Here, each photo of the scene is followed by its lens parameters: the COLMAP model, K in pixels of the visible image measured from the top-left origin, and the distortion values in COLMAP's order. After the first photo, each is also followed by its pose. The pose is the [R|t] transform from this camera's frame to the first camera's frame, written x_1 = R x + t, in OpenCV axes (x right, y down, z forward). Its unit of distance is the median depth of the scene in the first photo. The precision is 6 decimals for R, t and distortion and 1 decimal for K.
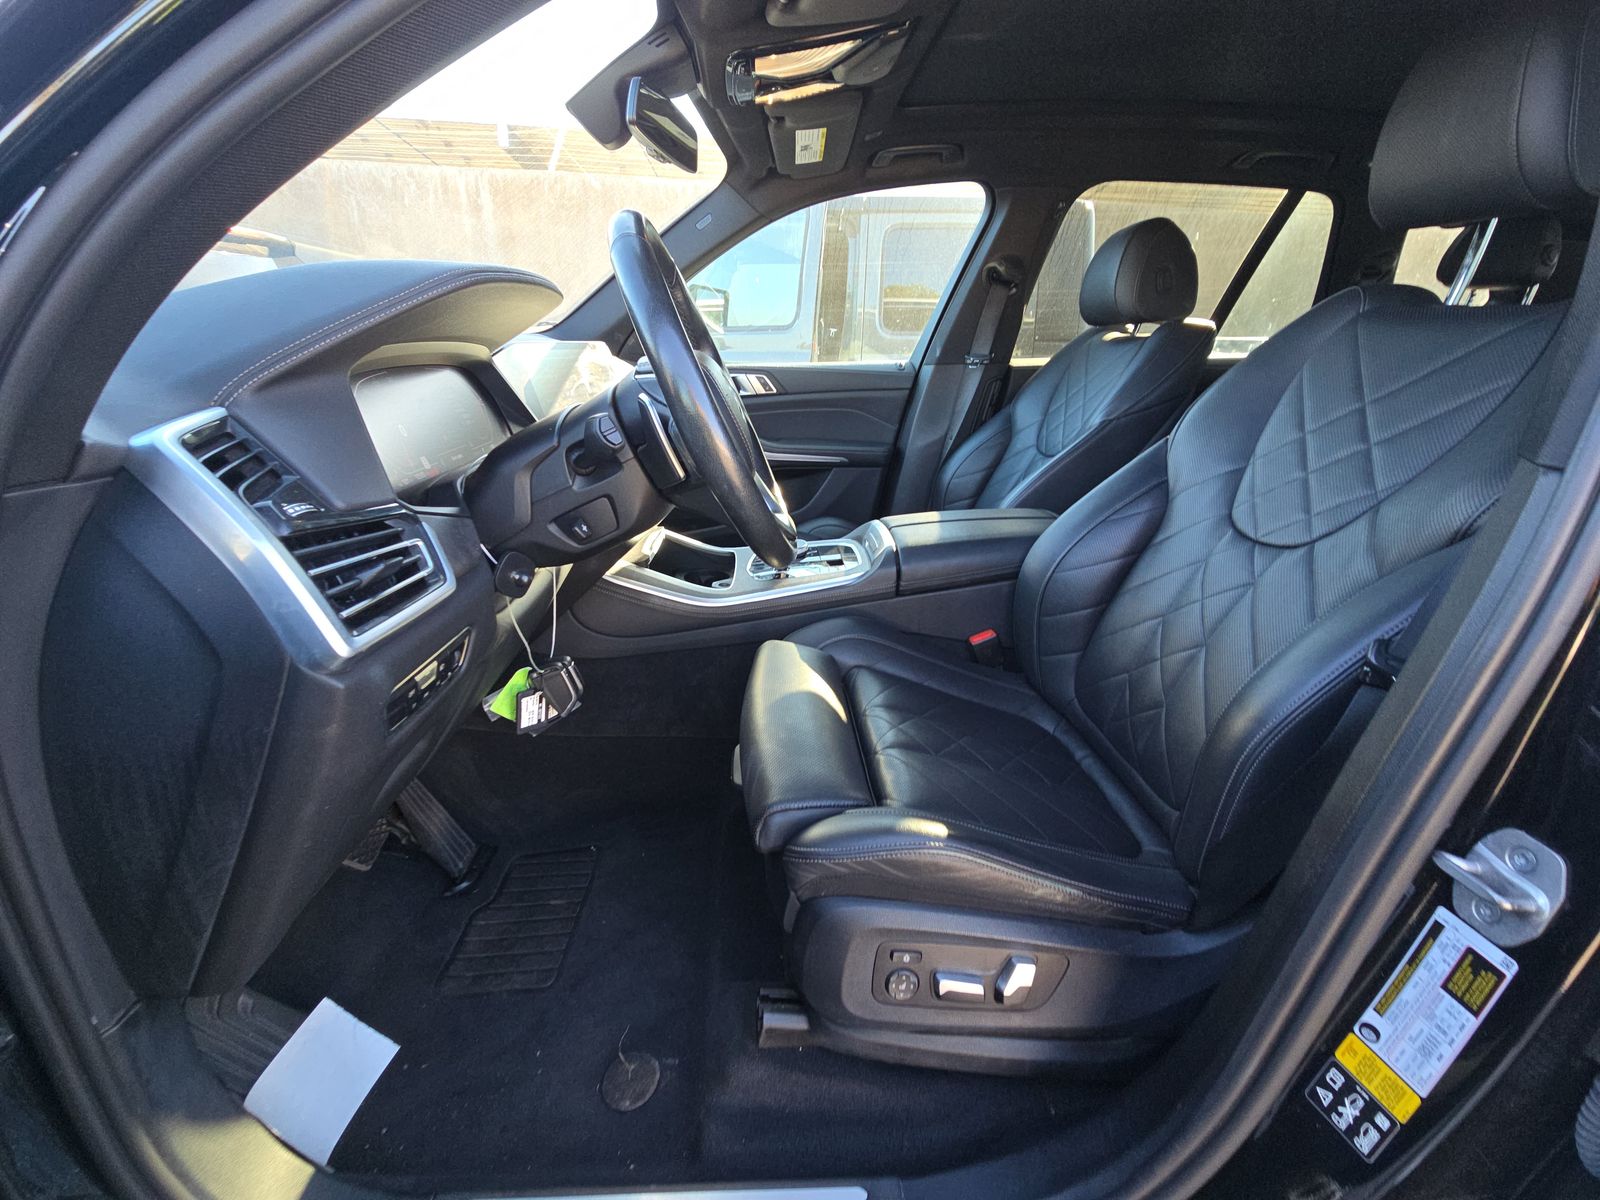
lens RADIAL K [[658.3, 0, 791.8], [0, 658.3, 610.0], [0, 0, 1]] dist [0.027832, -0.010802]
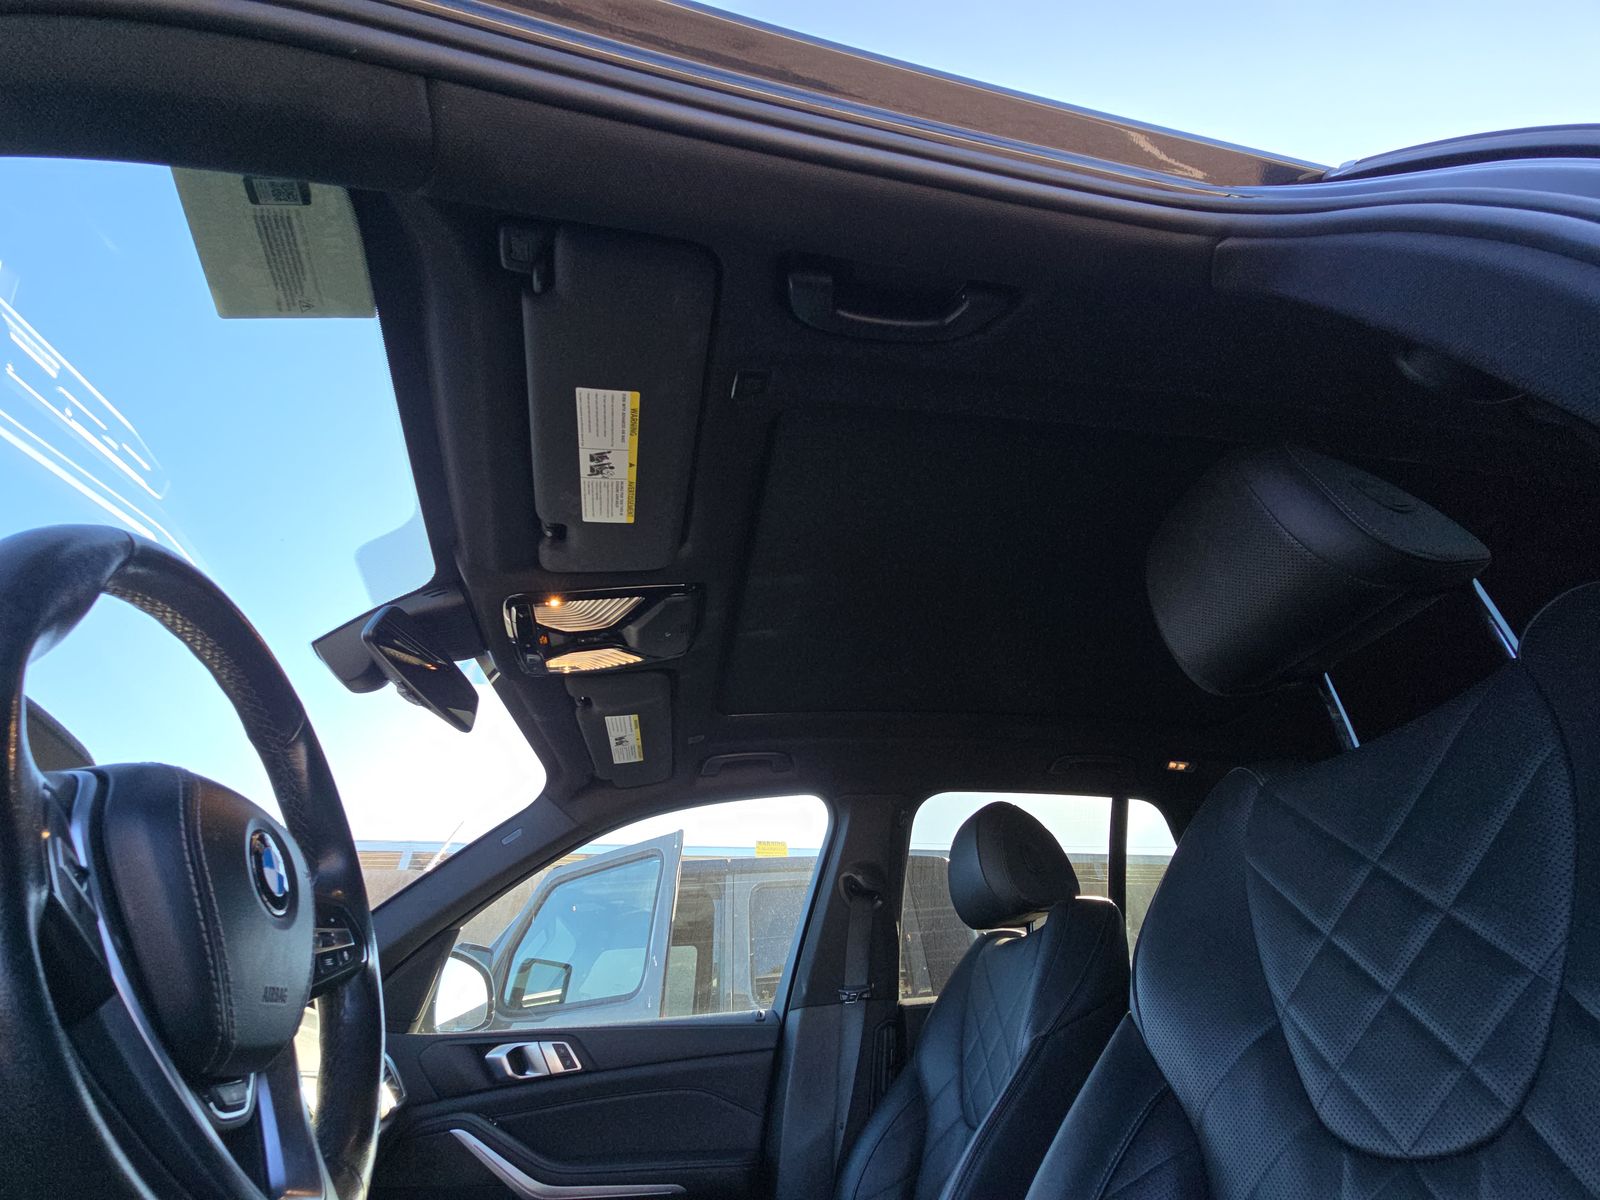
lens RADIAL K [[658.3, 0, 791.8], [0, 658.3, 610.0], [0, 0, 1]] dist [0.027832, -0.010802]
pose [[0.990433, 0.022546, 0.136140, 0.102763], [0.103251, 0.533453, -0.839504, 0.022409], [-0.091552, 0.845529, 0.526021, 0.248621]]
